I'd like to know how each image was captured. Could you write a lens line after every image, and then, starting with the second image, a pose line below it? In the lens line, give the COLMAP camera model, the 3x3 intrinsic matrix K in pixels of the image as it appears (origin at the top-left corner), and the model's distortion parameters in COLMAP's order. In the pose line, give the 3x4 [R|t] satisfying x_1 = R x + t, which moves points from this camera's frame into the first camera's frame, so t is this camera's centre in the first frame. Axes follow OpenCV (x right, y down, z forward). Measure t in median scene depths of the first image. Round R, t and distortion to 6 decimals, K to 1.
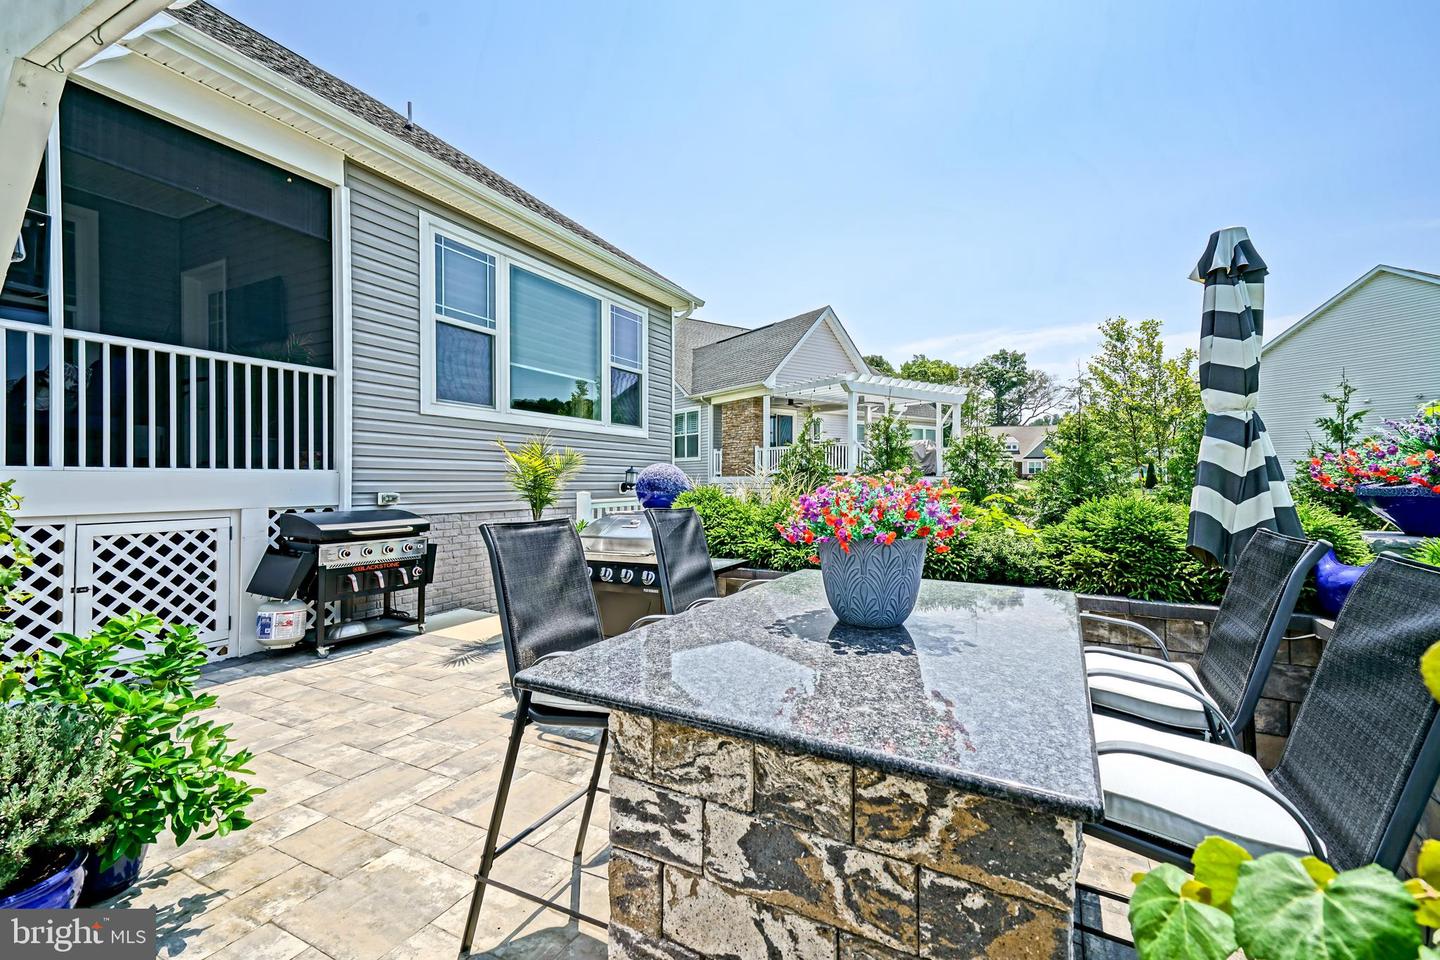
lens RADIAL K [[637.1, 0, 710.0], [0, 637.1, 476.9], [0, 0, 1]] dist [0.047662, 0.000153]
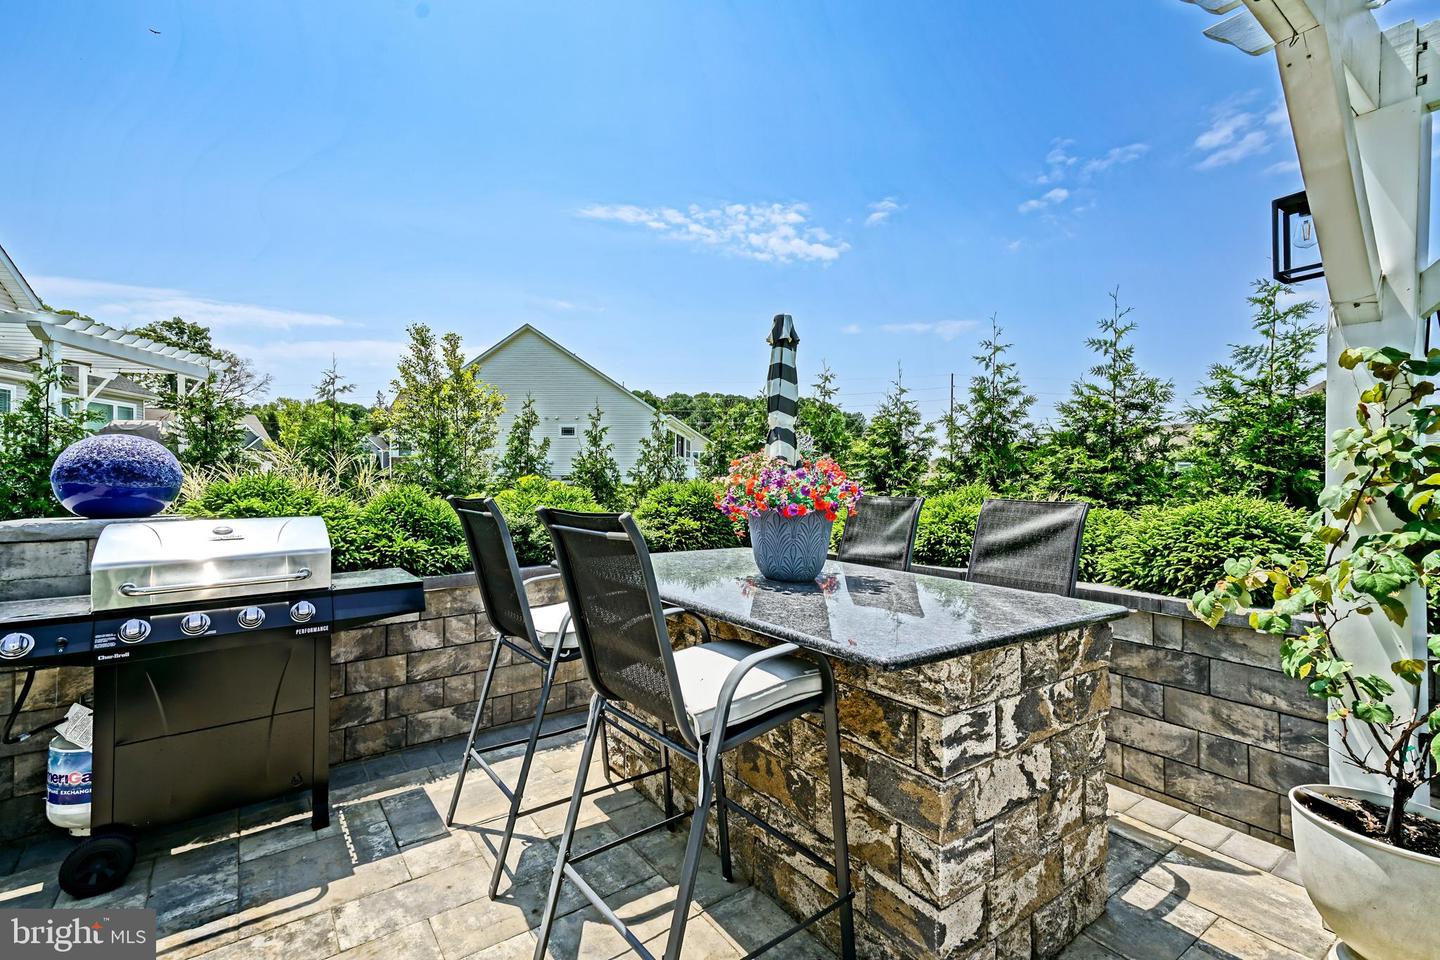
lens RADIAL K [[637.1, 0, 710.0], [0, 637.1, 476.9], [0, 0, 1]] dist [0.047662, 0.000153]
pose [[0.437358, -0.002743, 0.899283, -0.884167], [-0.004816, 0.999974, 0.005393, 0.024032], [-0.899275, -0.006690, 0.437333, 0.578668]]
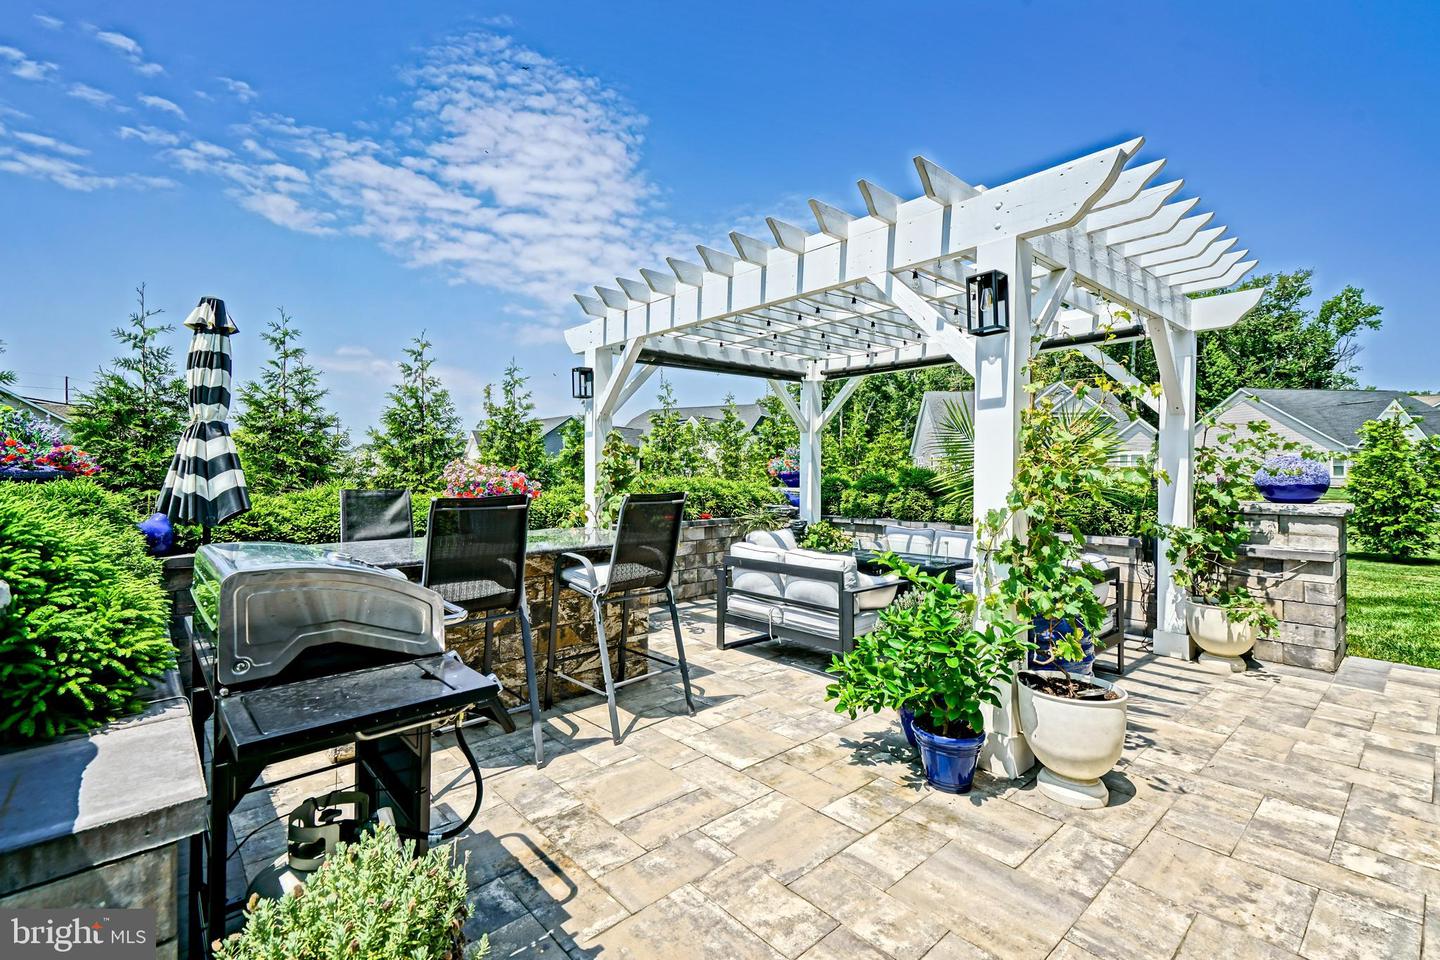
lens RADIAL K [[637.1, 0, 710.0], [0, 637.1, 476.9], [0, 0, 1]] dist [0.047662, 0.000153]
pose [[-0.938172, -0.010135, 0.346021, -0.970345], [-0.008865, 0.999947, 0.005253, 0.019764], [-0.346056, 0.001861, -0.938212, 2.505716]]
